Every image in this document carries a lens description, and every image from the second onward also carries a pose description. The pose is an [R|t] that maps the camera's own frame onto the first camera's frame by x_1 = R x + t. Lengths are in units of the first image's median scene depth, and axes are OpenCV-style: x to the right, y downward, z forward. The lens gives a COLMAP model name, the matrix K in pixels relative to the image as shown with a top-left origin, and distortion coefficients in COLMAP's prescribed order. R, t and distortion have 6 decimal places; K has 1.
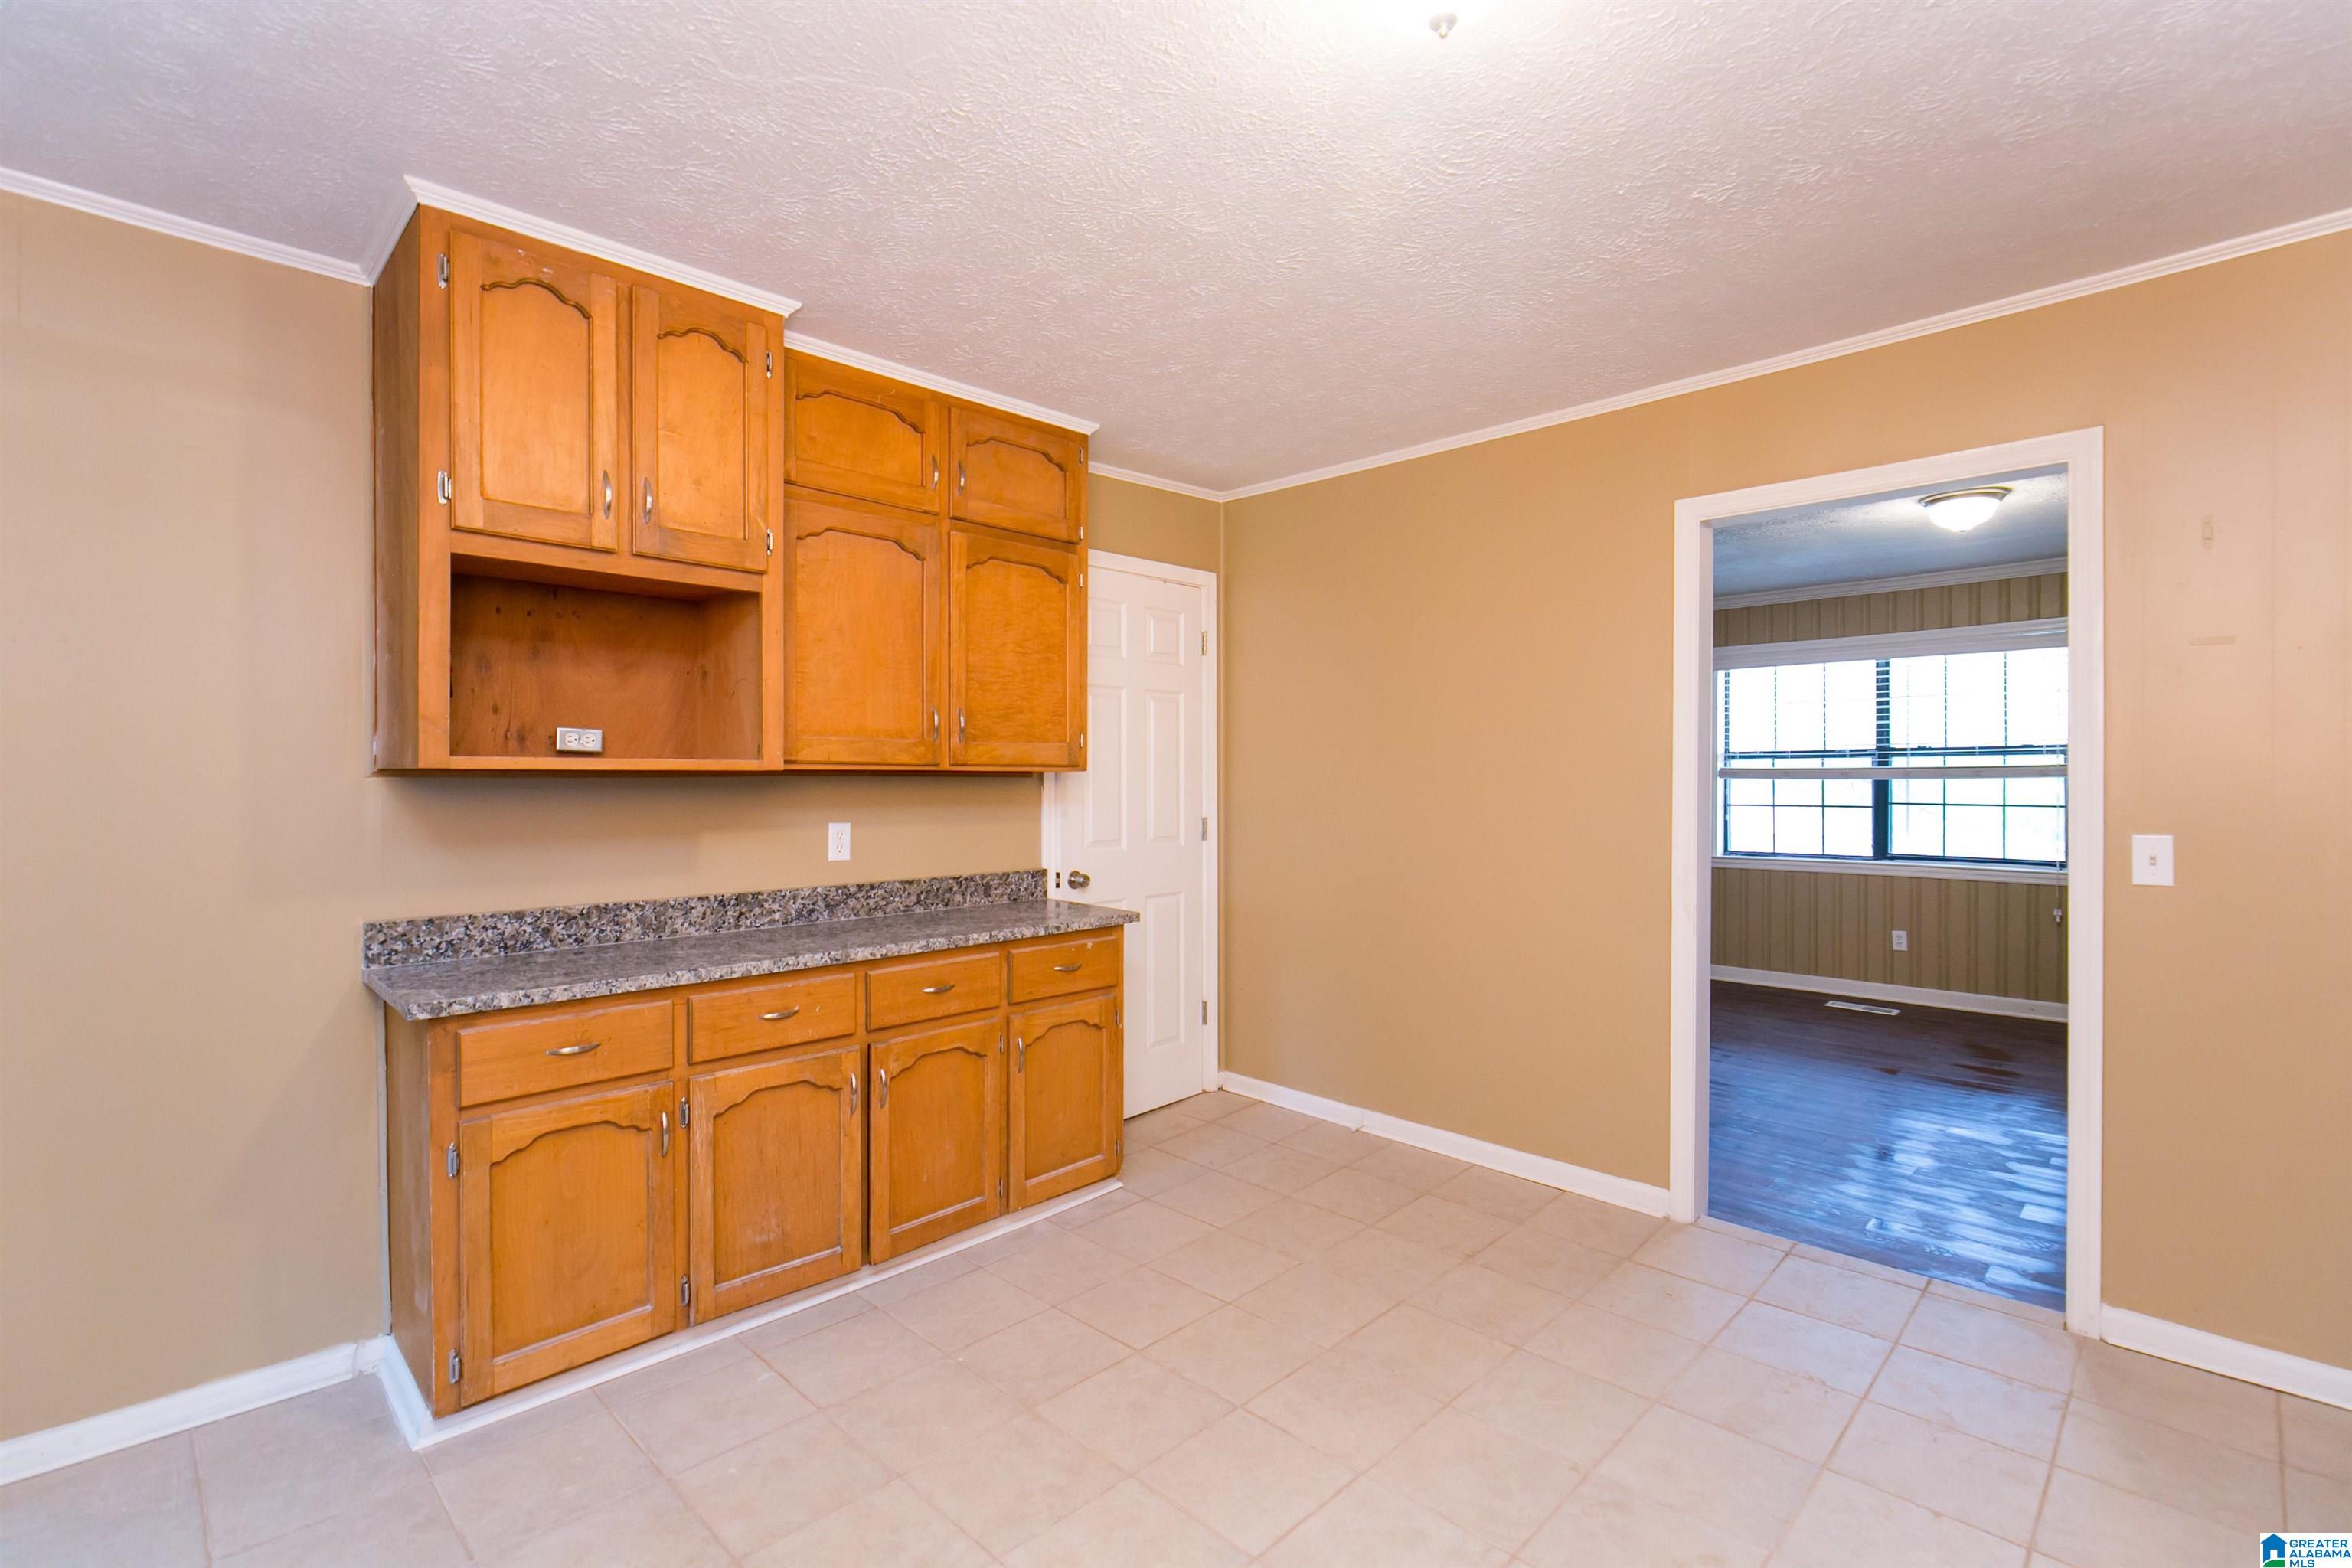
lens RADIAL K [[1074.6, 0, 1176.0], [0, 1074.6, 784.0], [0, 0, 1]] dist [0.001652, 0.000661]
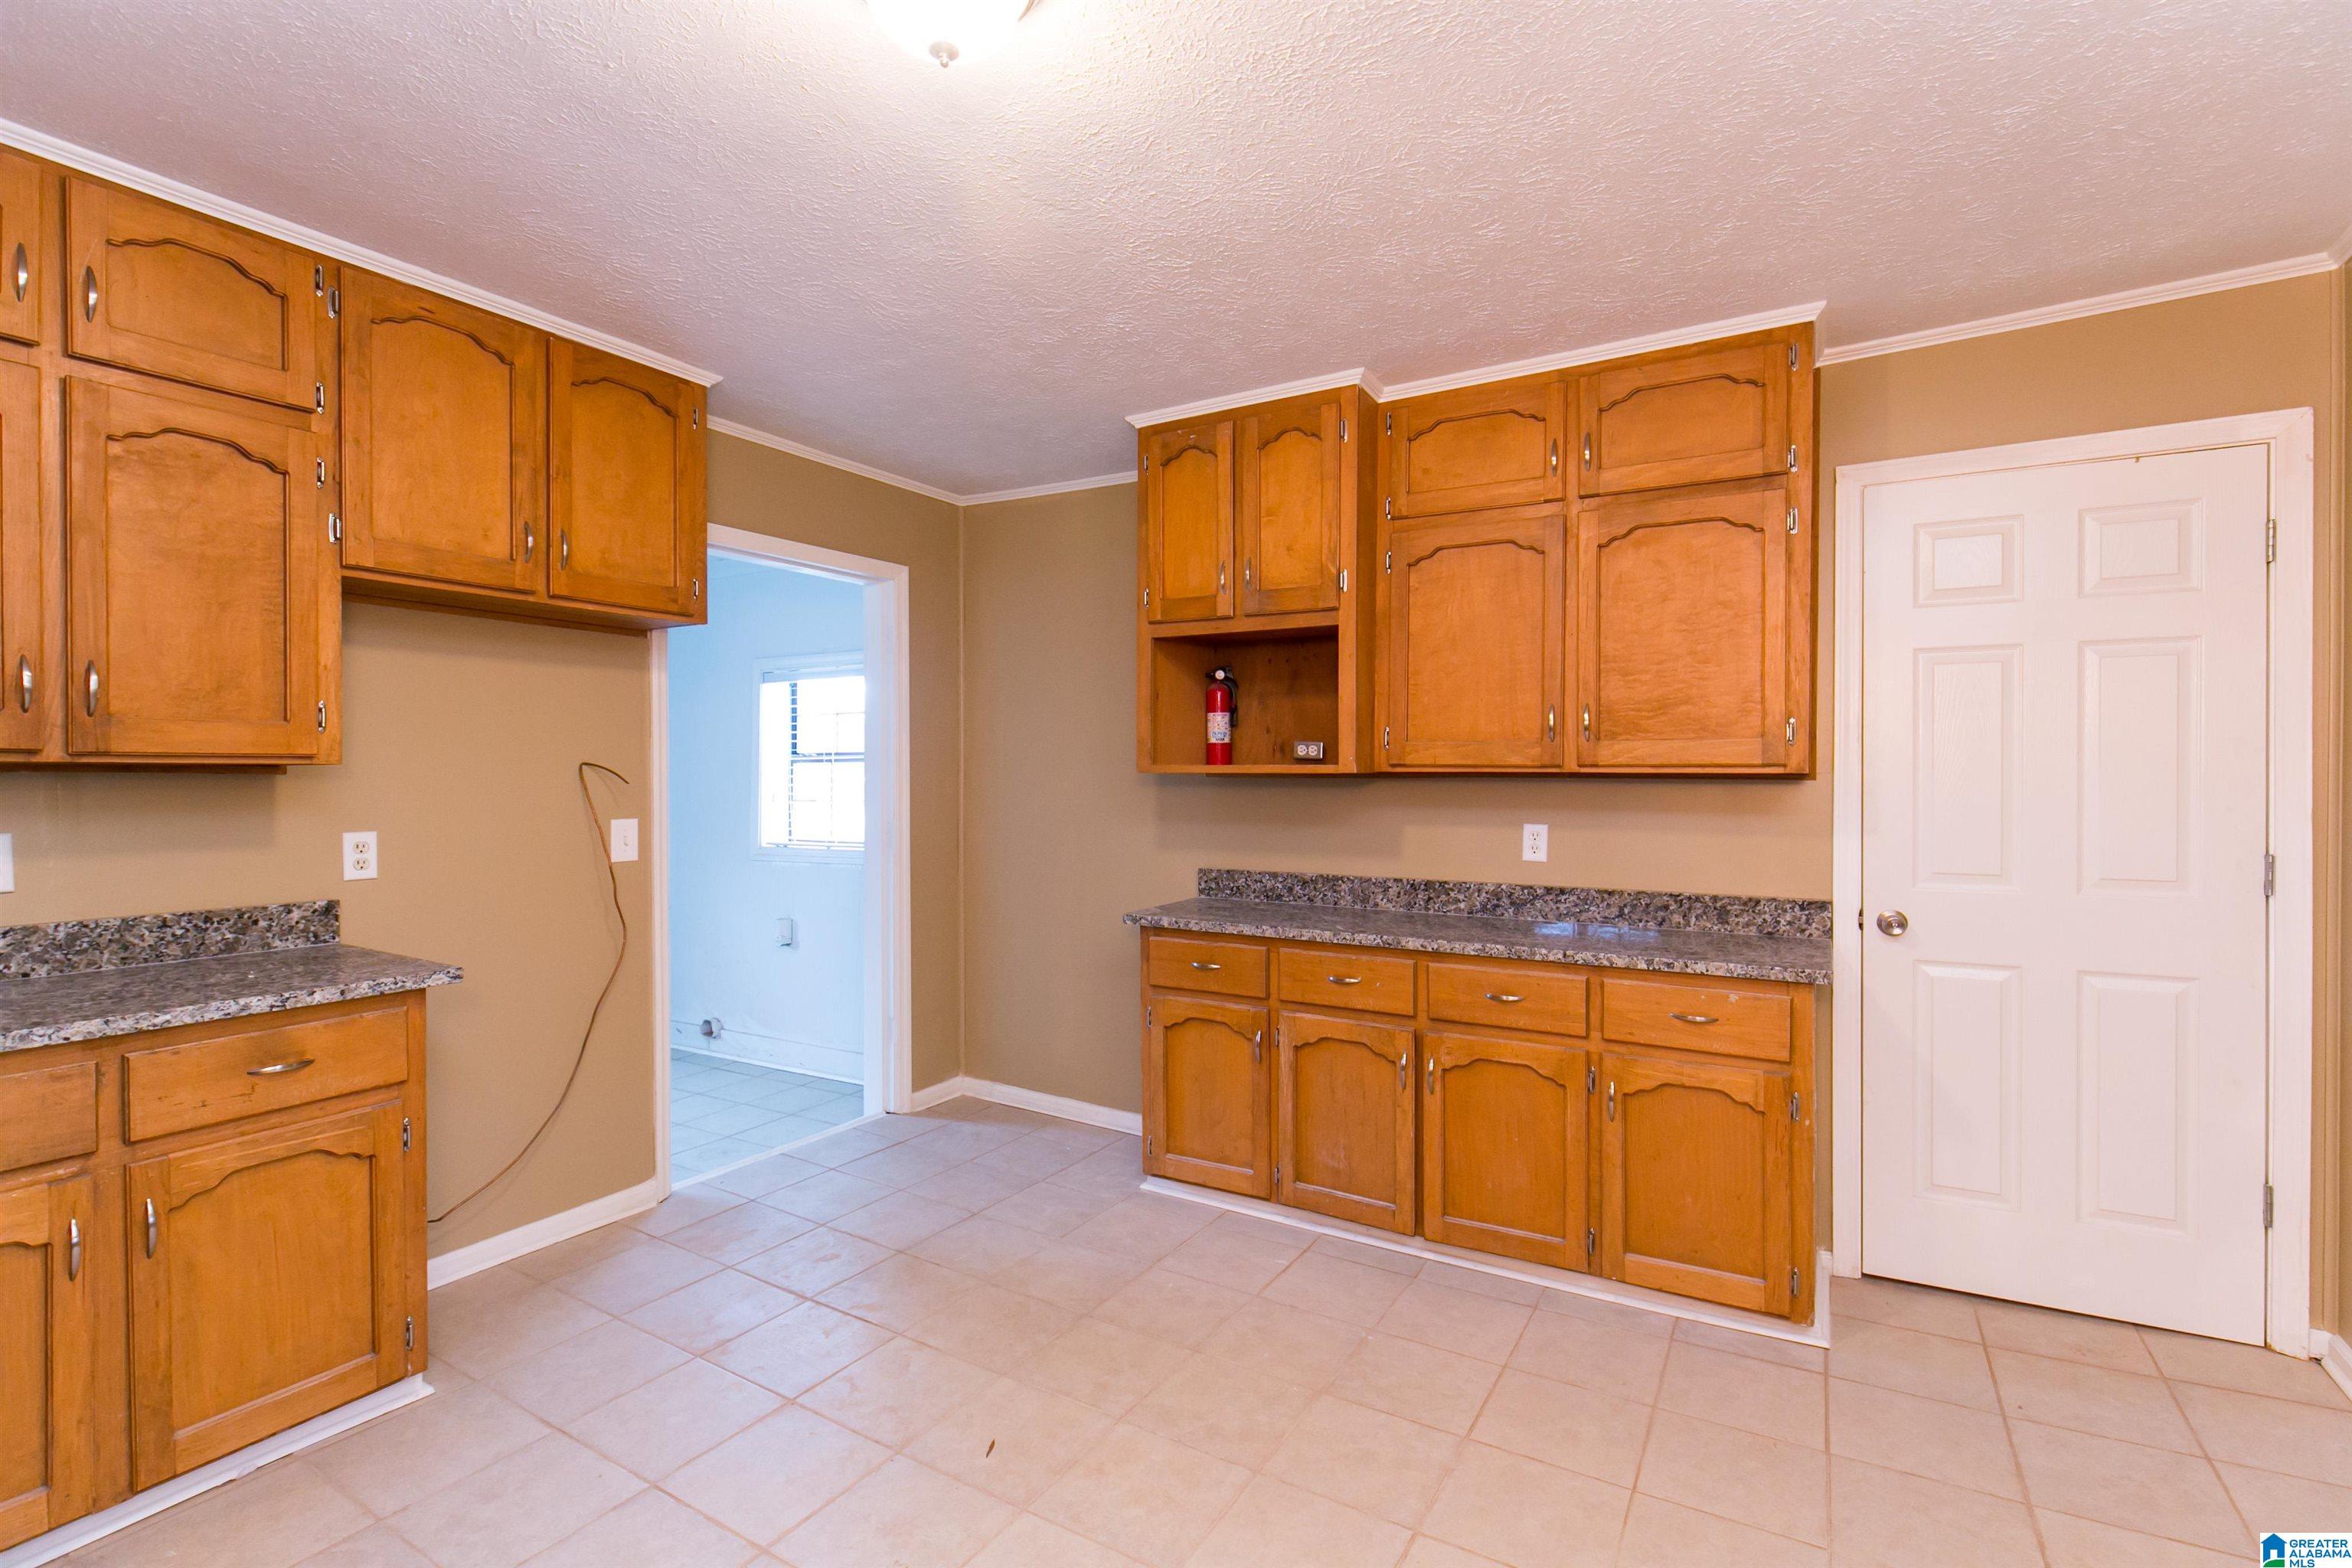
lens RADIAL K [[1061.6, 0, 1177.4], [0, 1061.6, 778.9], [0, 0, 1]] dist [0.000930, -0.000130]
pose [[0.240755, 0.006740, -0.970563, 0.664122], [-0.007446, 0.999959, 0.005097, -0.010138], [0.970557, 0.006000, 0.240795, 0.501339]]
